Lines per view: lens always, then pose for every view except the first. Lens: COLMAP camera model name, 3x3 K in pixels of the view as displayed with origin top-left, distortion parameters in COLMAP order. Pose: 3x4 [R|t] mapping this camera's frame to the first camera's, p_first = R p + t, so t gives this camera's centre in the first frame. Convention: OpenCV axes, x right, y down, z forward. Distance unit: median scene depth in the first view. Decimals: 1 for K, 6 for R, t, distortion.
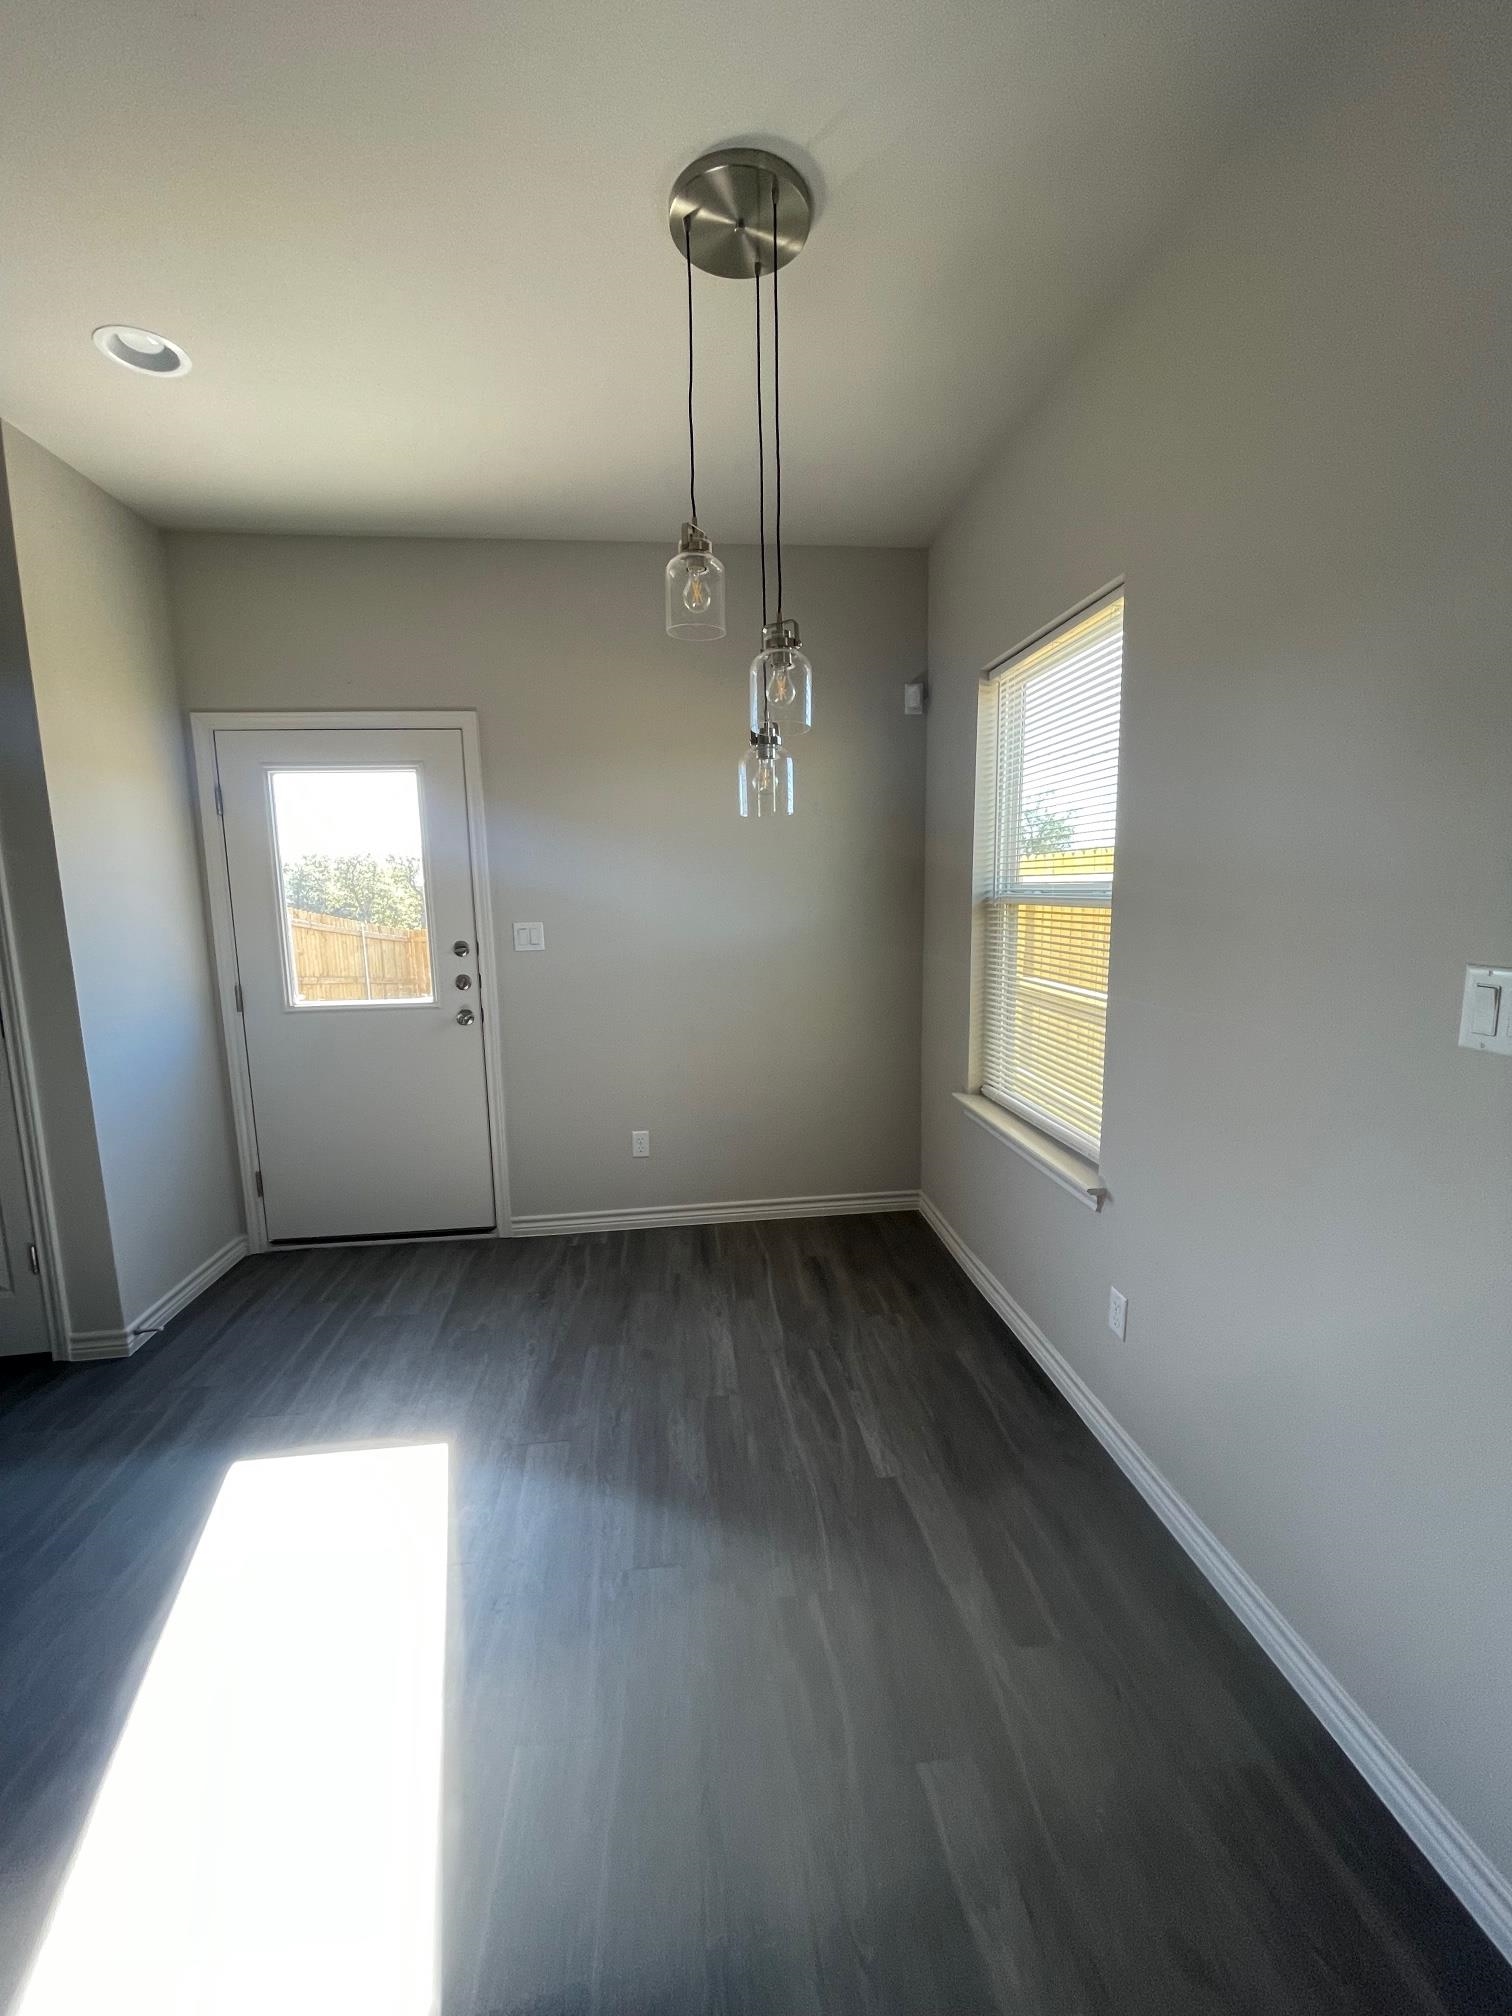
lens RADIAL K [[809.9, 0, 758.4], [0, 809.9, 1004.2], [0, 0, 1]] dist [-0.002511, 0.000280]
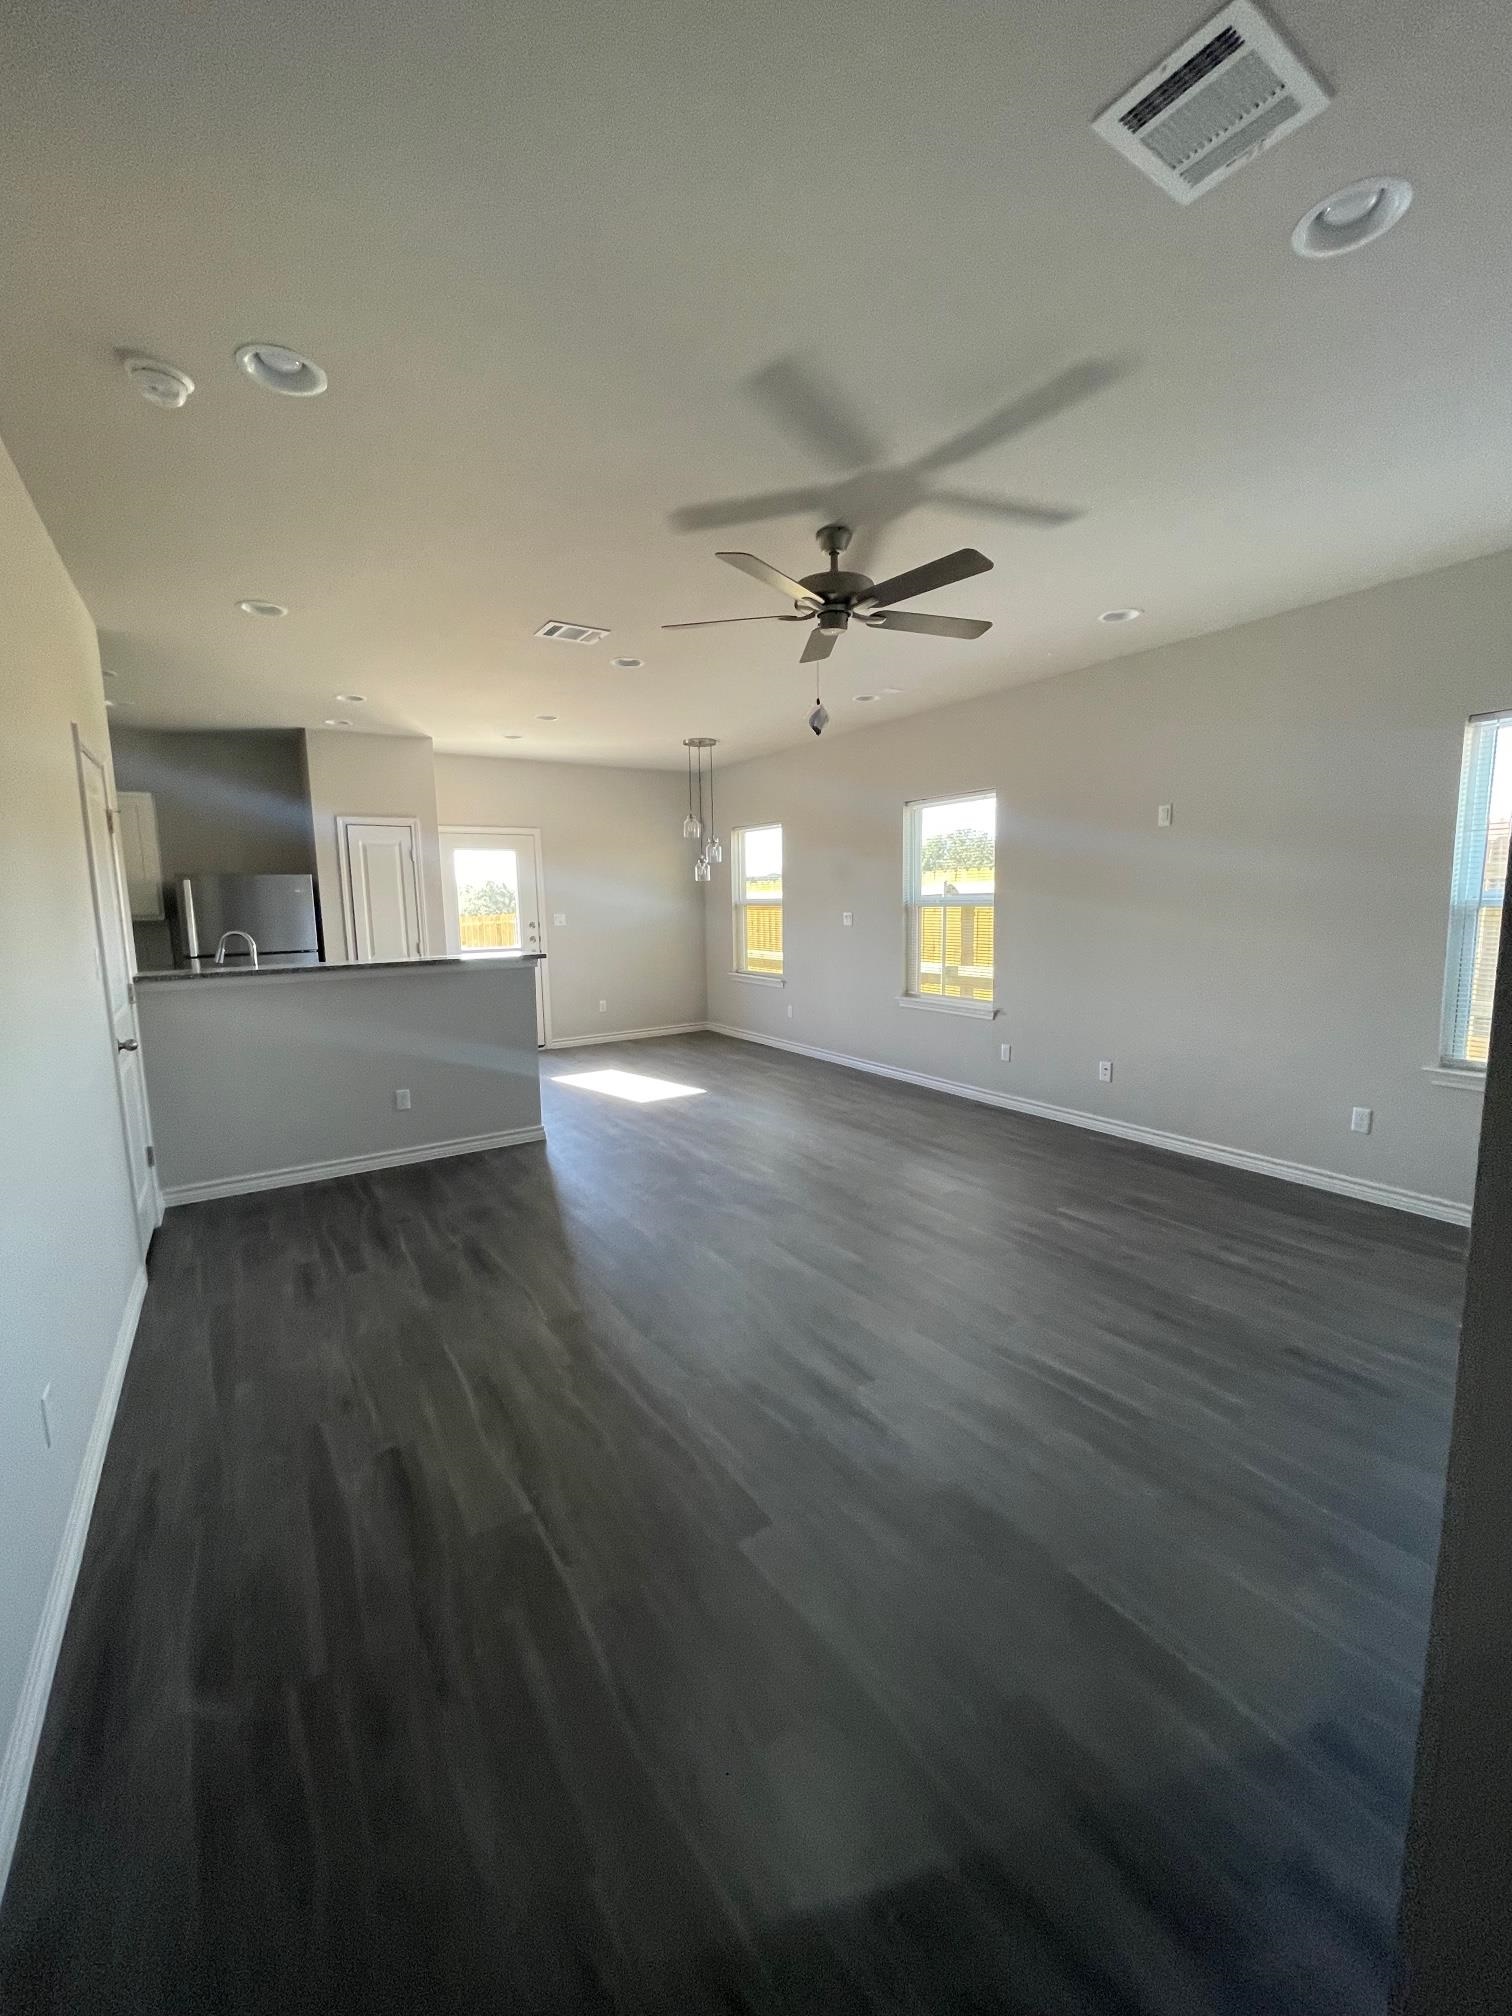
lens RADIAL K [[809.9, 0, 758.4], [0, 809.9, 1004.2], [0, 0, 1]] dist [-0.002511, 0.000280]
pose [[0.894966, -0.051019, 0.443207, -0.902257], [0.057757, 0.998329, -0.001707, 0.222518], [-0.442379, 0.027126, 0.896418, -1.540350]]
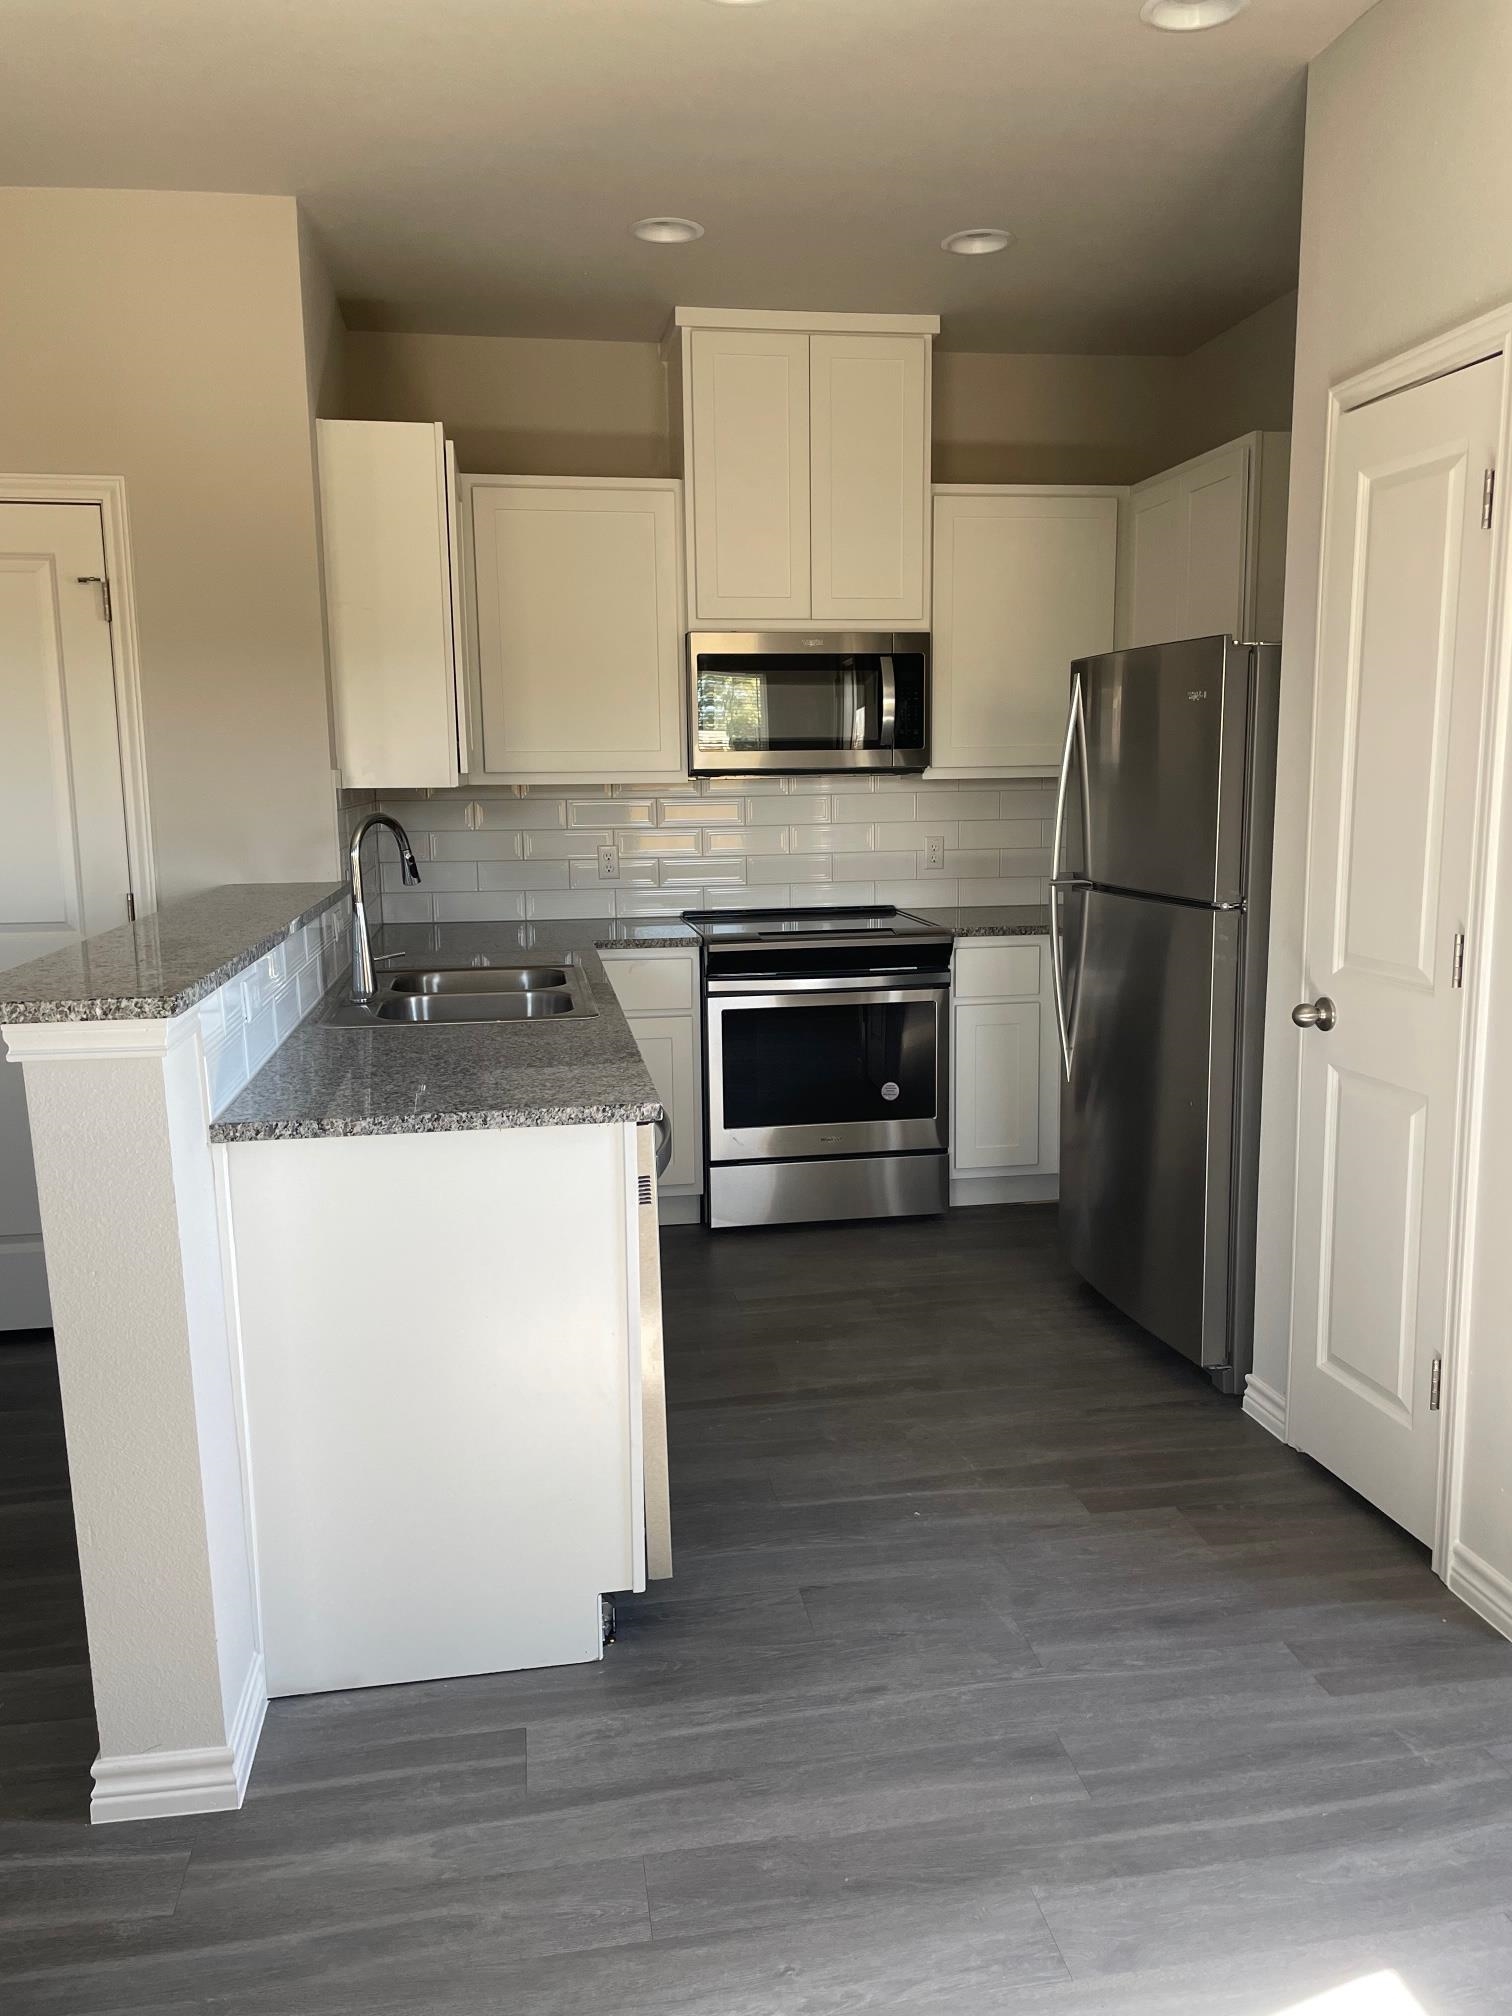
lens RADIAL K [[1524.1, 0, 764.4], [0, 1524.1, 987.1], [0, 0, 1]] dist [0.085988, -0.087755]
pose [[0.054007, 0.165821, -0.984676, 0.077191], [-0.128351, 0.979088, 0.157840, -0.052522], [0.990257, 0.117860, 0.074161, 0.351983]]
